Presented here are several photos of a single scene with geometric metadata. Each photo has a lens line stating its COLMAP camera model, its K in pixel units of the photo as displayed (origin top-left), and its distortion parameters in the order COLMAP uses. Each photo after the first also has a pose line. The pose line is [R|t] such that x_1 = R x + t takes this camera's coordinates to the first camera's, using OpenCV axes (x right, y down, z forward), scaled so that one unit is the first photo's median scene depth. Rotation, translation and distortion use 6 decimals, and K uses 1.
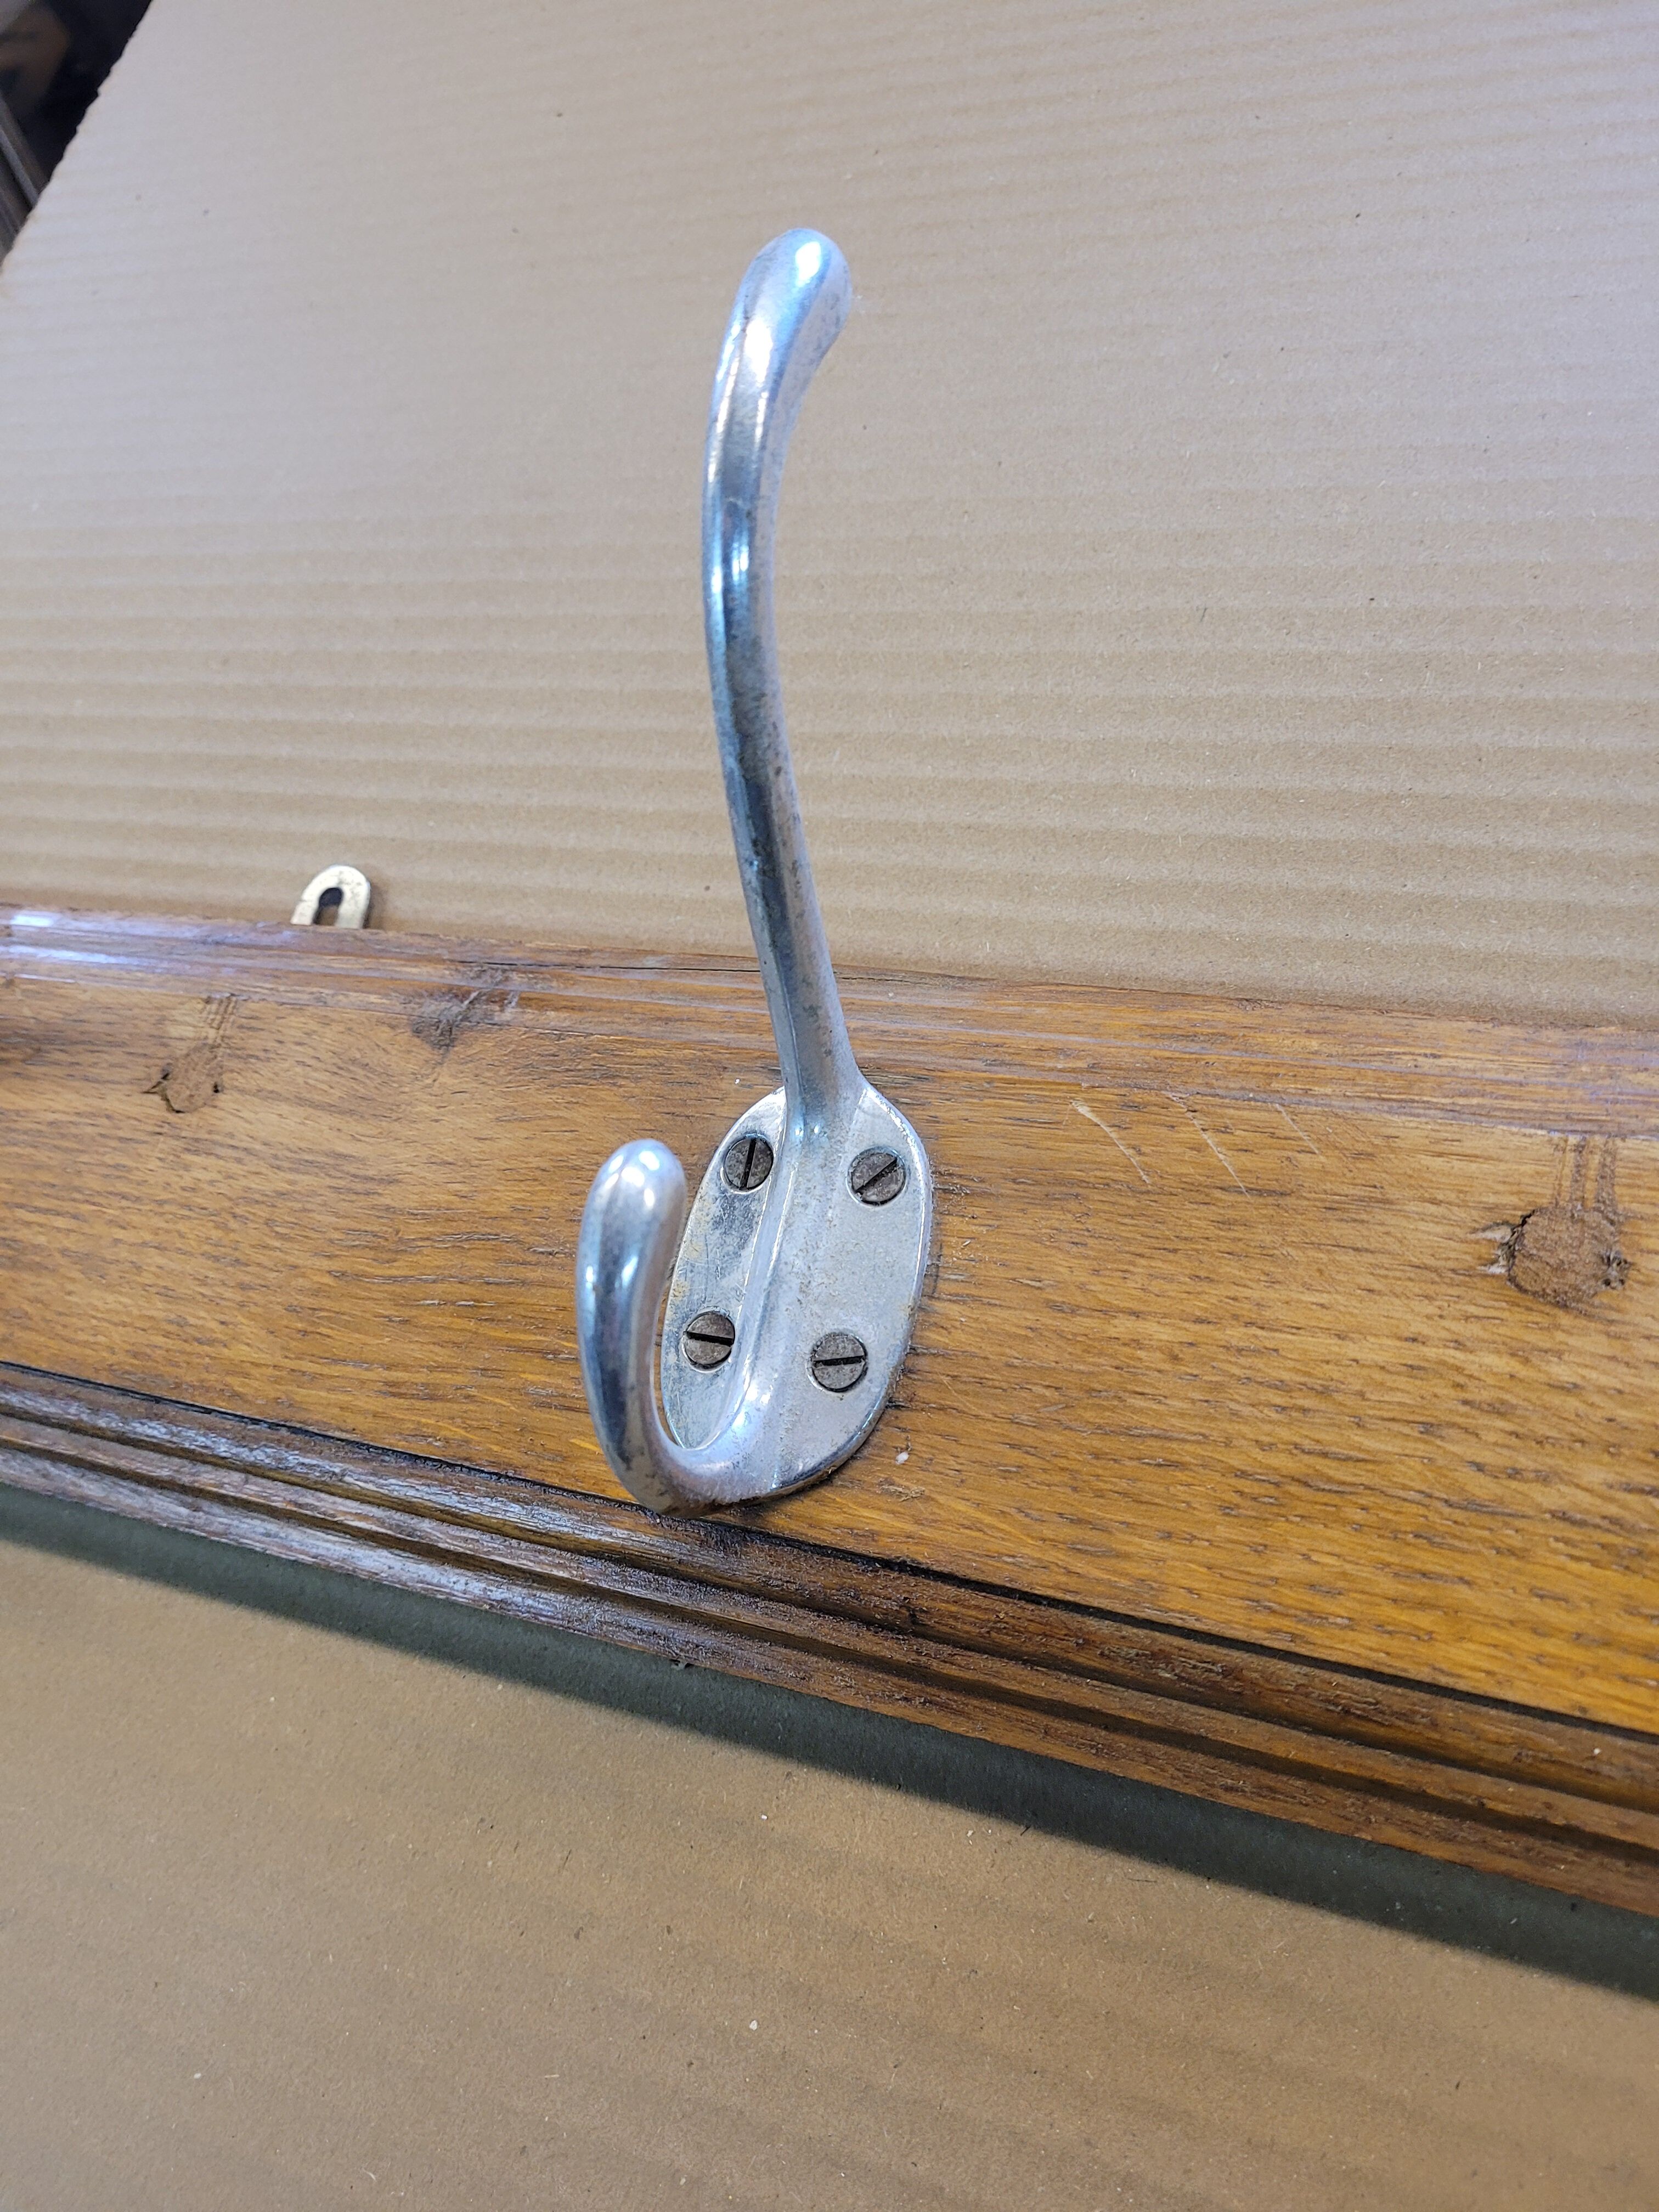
lens RADIAL K [[1801.9, 0, 829.5], [0, 1801.9, 1106.0], [0, 0, 1]] dist [0.007445, 0.006531]
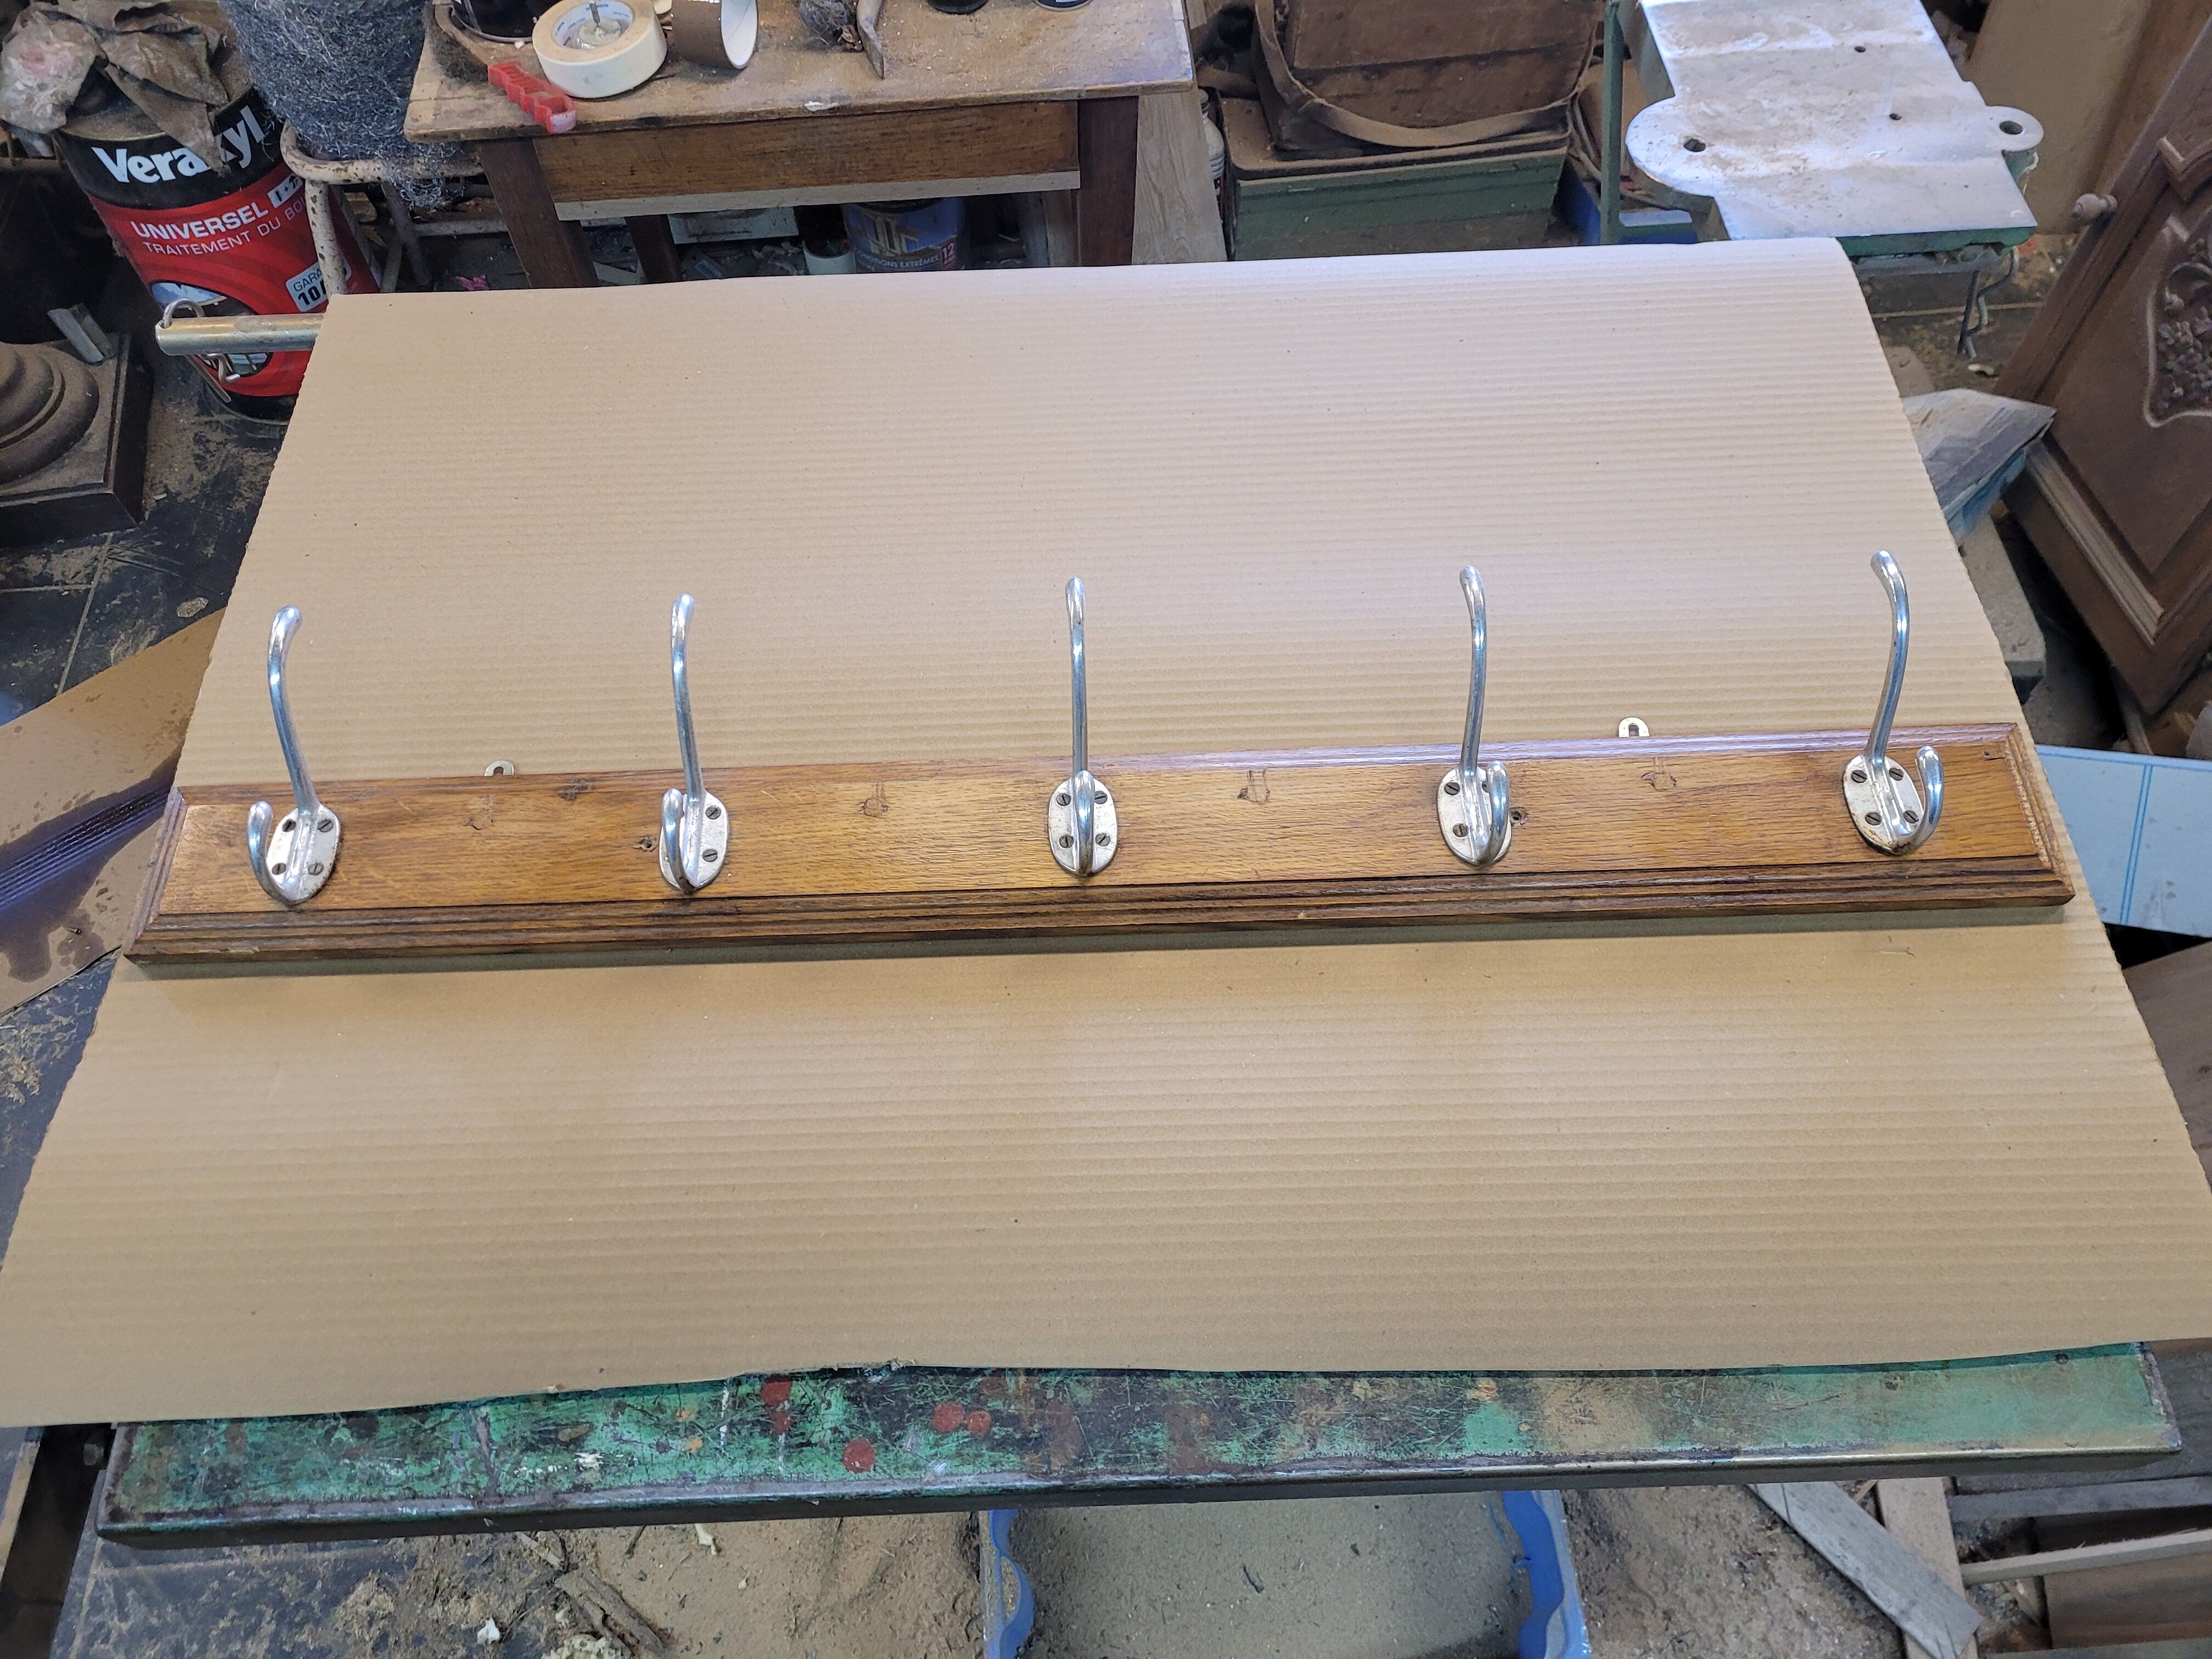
lens RADIAL K [[1699.9, 0, 1110.8], [0, 1699.9, 800.6], [0, 0, 1]] dist [0.059393, -0.003324]
pose [[0.915196, -0.065548, 0.397643, -0.566242], [0.133999, 0.980040, -0.146854, 0.581748], [-0.380080, 0.187684, 0.905712, -2.336600]]
